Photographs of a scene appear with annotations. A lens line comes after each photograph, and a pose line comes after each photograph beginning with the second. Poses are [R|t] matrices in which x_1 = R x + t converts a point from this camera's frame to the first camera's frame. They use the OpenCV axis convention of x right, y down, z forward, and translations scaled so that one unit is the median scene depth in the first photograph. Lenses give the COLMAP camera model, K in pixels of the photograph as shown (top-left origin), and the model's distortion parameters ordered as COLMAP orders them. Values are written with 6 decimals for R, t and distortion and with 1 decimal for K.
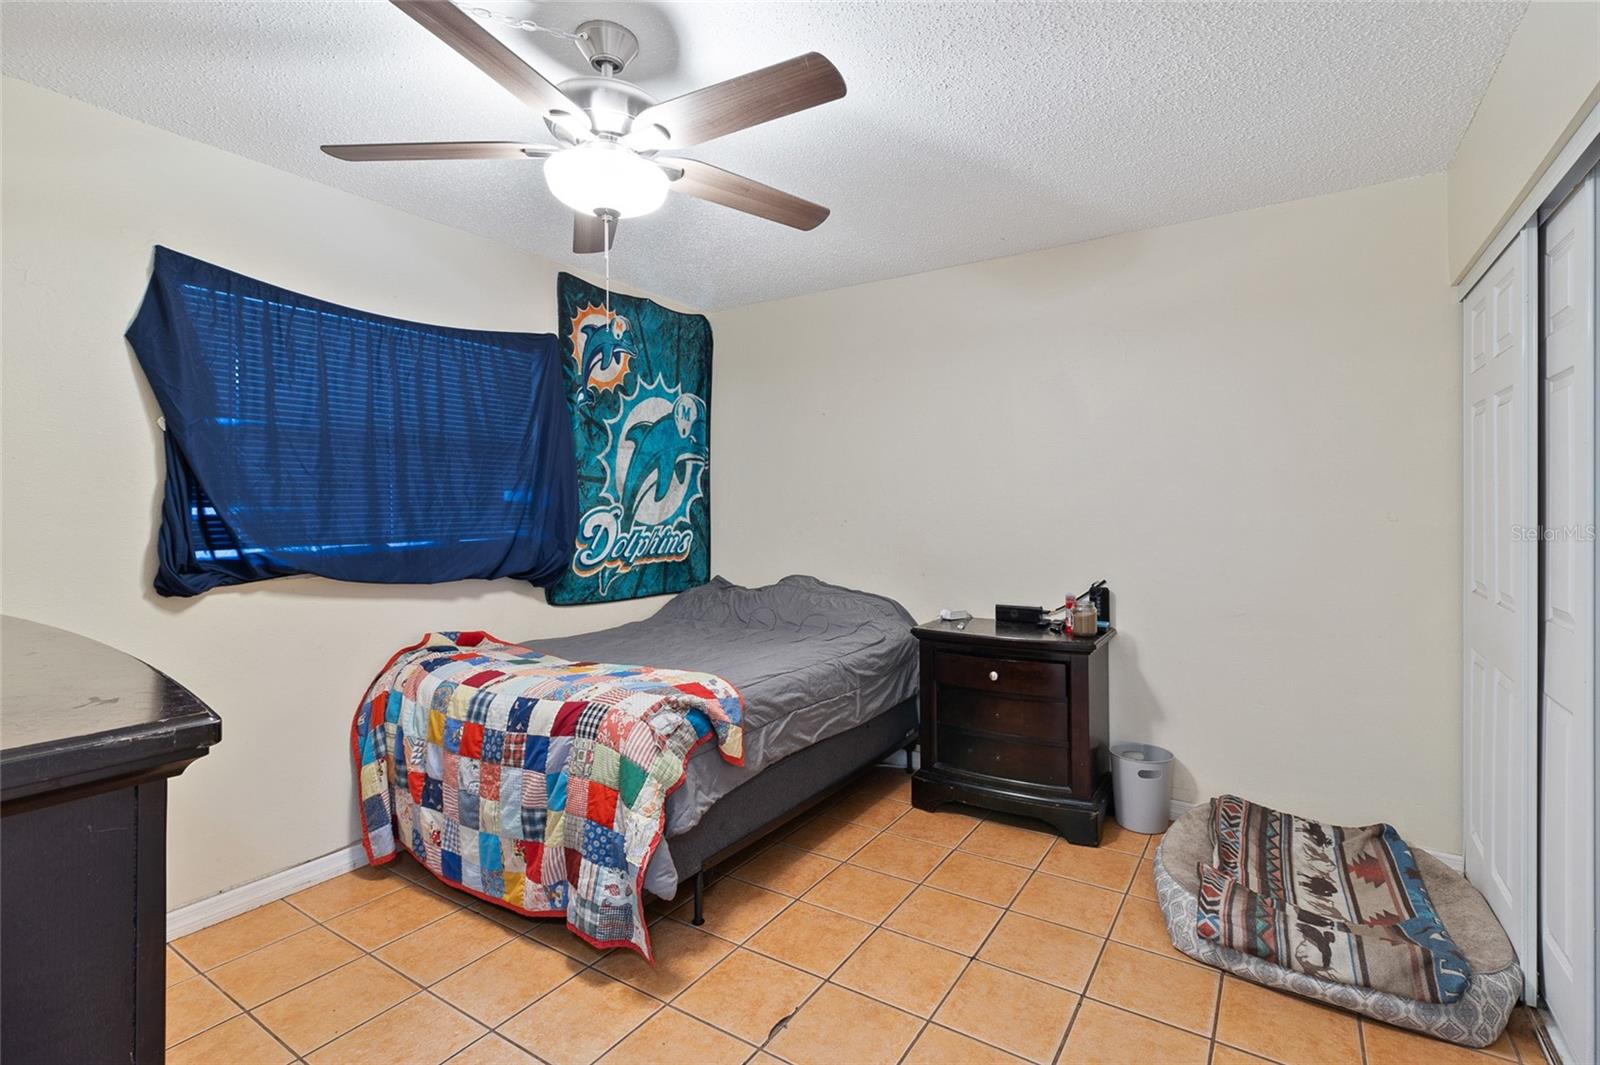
lens RADIAL K [[740.1, 0, 829.6], [0, 740.1, 505.7], [0, 0, 1]] dist [-0.003226, -0.000496]
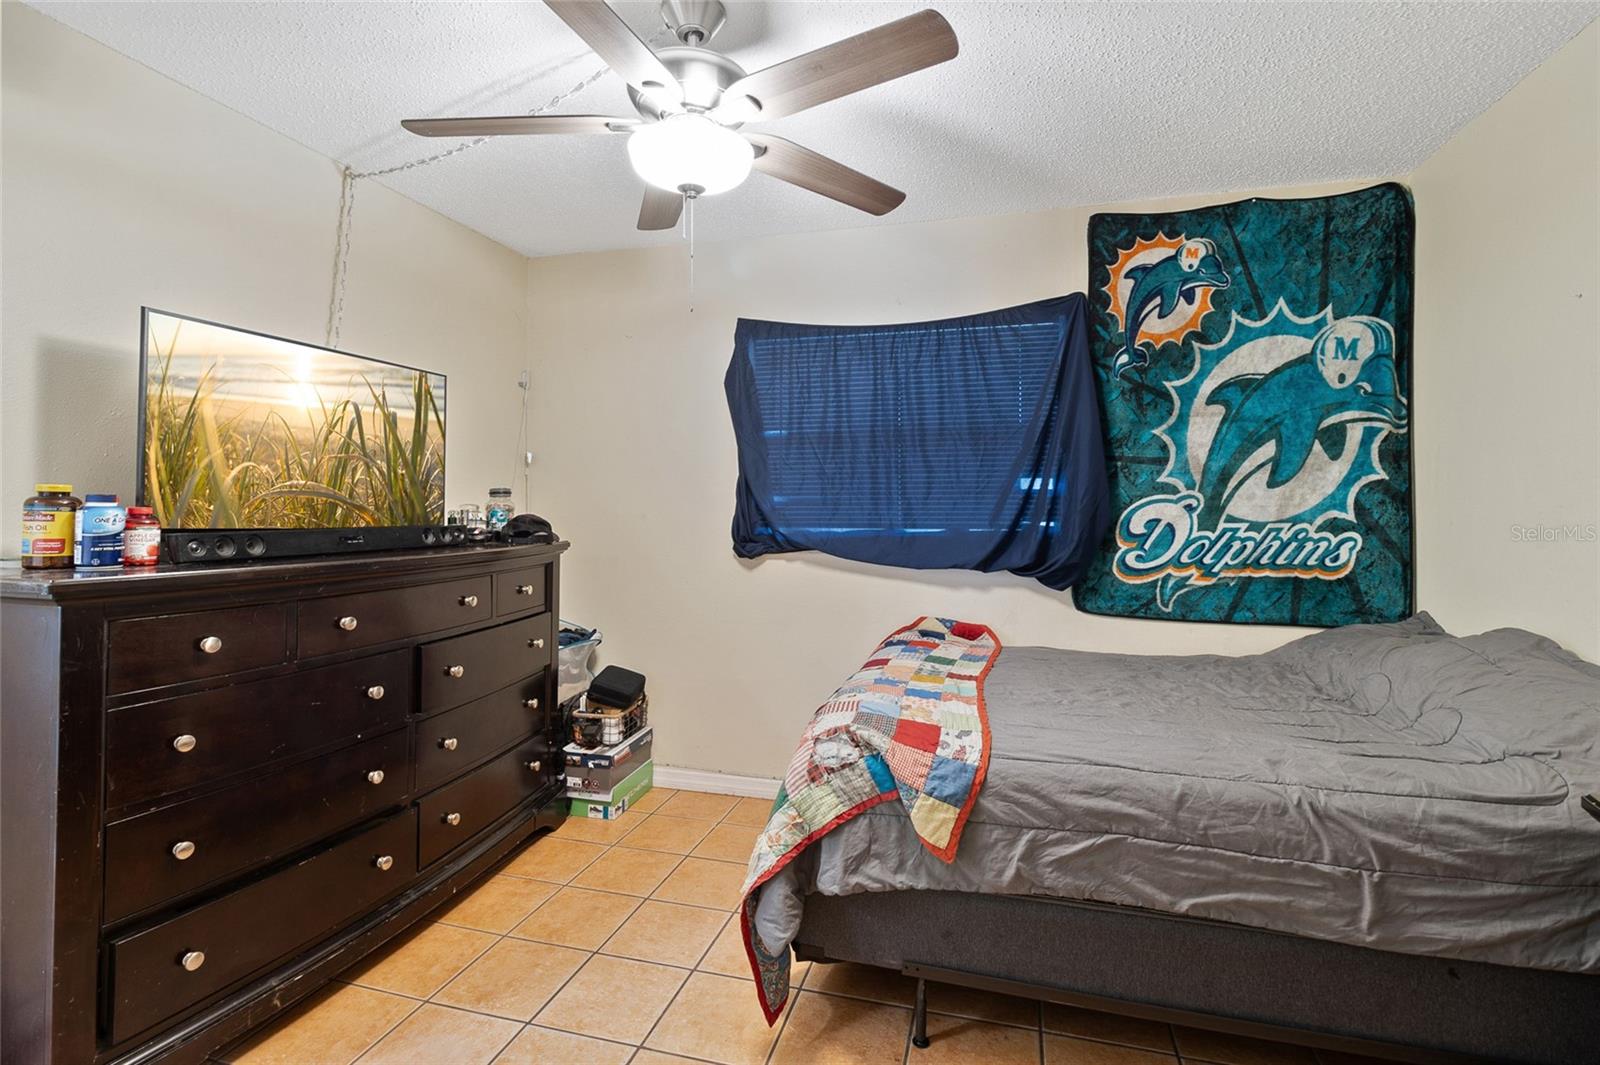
lens RADIAL K [[740.1, 0, 829.6], [0, 740.1, 505.7], [0, 0, 1]] dist [-0.003226, -0.000496]
pose [[0.286738, 0.003793, -0.958002, 0.323470], [0.001072, 0.999990, 0.004281, 0.008025], [0.958009, -0.002255, 0.286731, 0.434635]]
